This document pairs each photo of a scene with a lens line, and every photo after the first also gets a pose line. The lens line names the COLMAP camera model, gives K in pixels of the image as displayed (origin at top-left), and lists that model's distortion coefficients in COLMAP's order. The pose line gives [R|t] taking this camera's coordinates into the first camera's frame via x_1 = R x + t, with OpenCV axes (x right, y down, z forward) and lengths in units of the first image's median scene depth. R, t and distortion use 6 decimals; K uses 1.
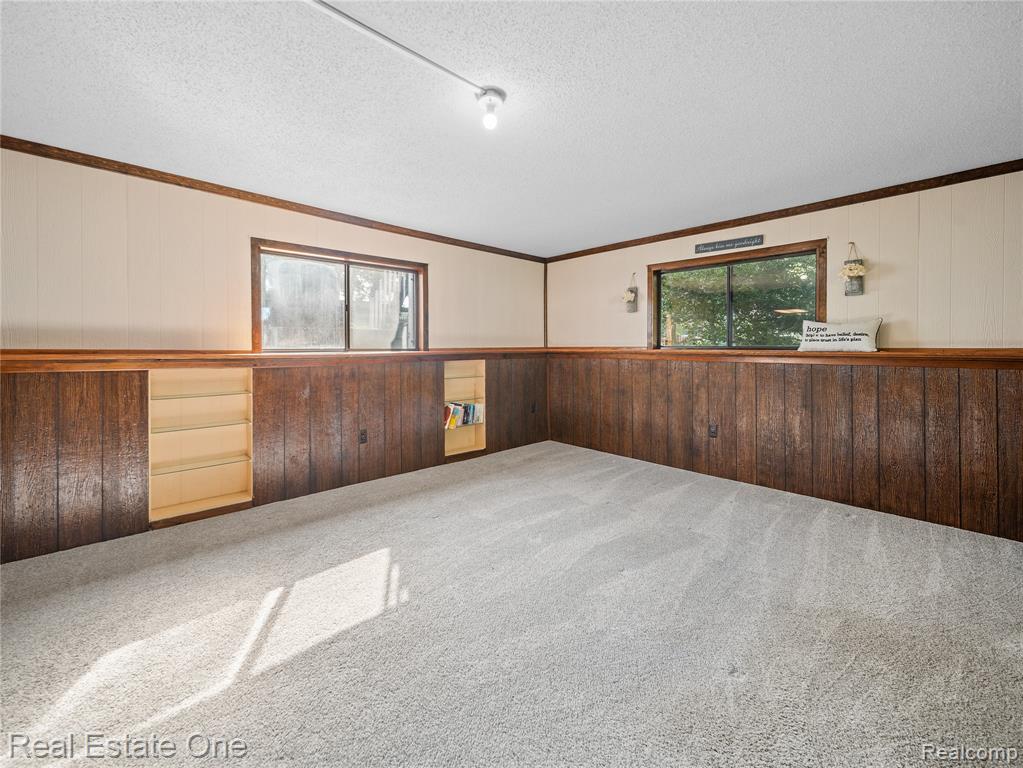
lens RADIAL K [[419.6, 0, 522.4], [0, 419.6, 350.3], [0, 0, 1]] dist [0.000837, 0.000193]
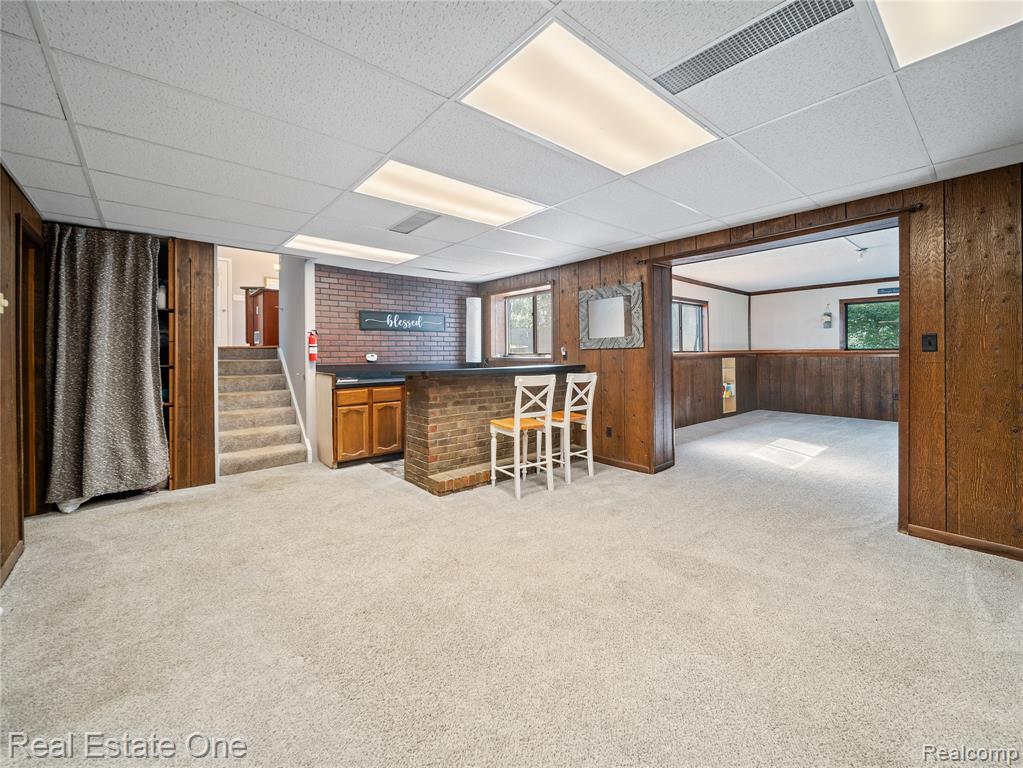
lens RADIAL K [[419.6, 0, 518.5], [0, 419.6, 352.5], [0, 0, 1]] dist [0.000837, 0.000193]
pose [[0.997661, -0.006078, -0.068083, -0.928448], [0.005292, 0.999917, -0.011719, 0.018969], [0.068148, 0.011331, 0.997611, -0.796511]]
